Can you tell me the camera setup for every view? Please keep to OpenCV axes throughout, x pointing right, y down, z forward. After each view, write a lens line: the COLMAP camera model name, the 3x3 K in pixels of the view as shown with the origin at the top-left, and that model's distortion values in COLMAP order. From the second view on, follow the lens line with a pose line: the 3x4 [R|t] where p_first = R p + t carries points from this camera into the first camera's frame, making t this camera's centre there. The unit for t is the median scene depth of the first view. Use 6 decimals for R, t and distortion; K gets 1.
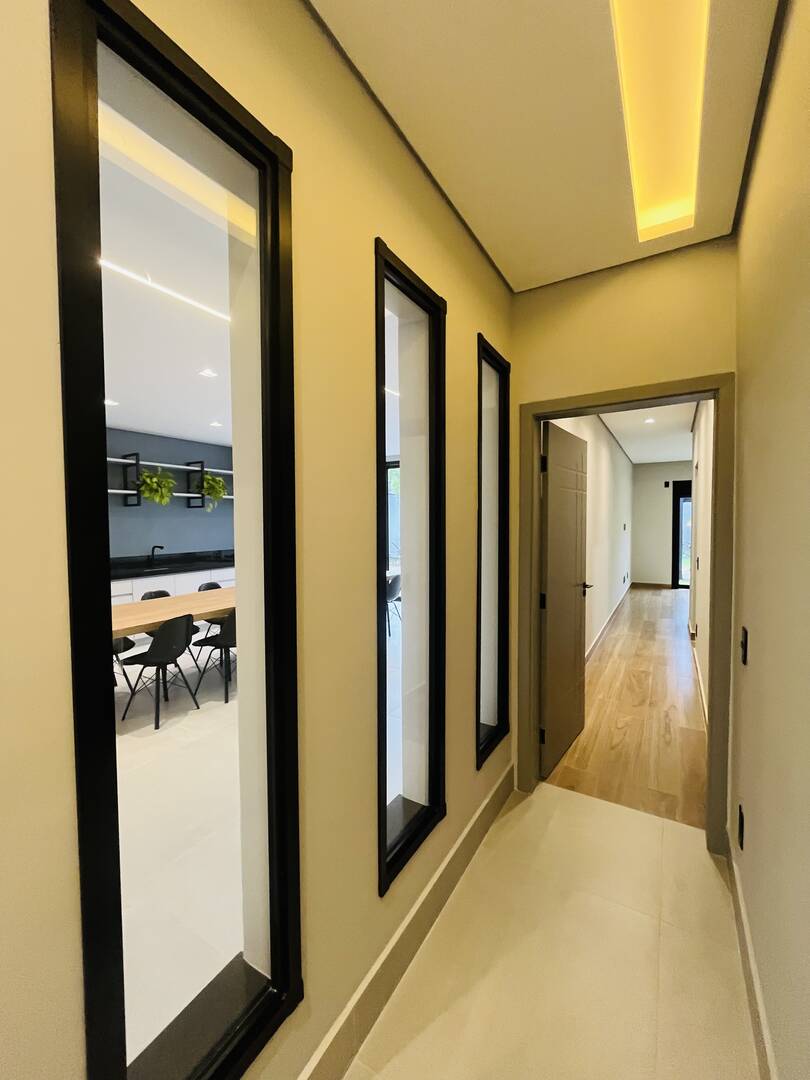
lens RADIAL K [[438.3, 0, 406.8], [0, 438.3, 538.7], [0, 0, 1]] dist [-0.004439, -0.000110]
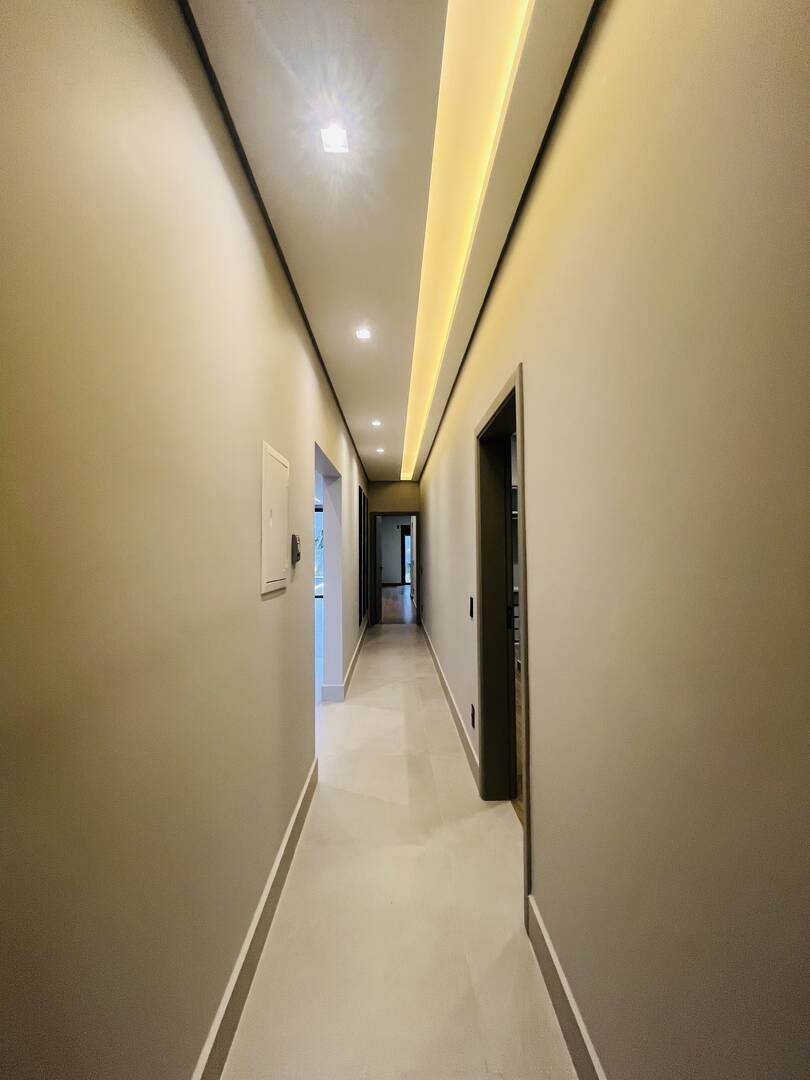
lens RADIAL K [[438.3, 0, 406.8], [0, 438.3, 538.7], [0, 0, 1]] dist [-0.004439, -0.000110]
pose [[0.841349, 0.030039, 0.539657, -0.381983], [0.002828, 0.998196, -0.059973, 0.030908], [-0.540485, 0.051985, 0.839746, -0.576124]]
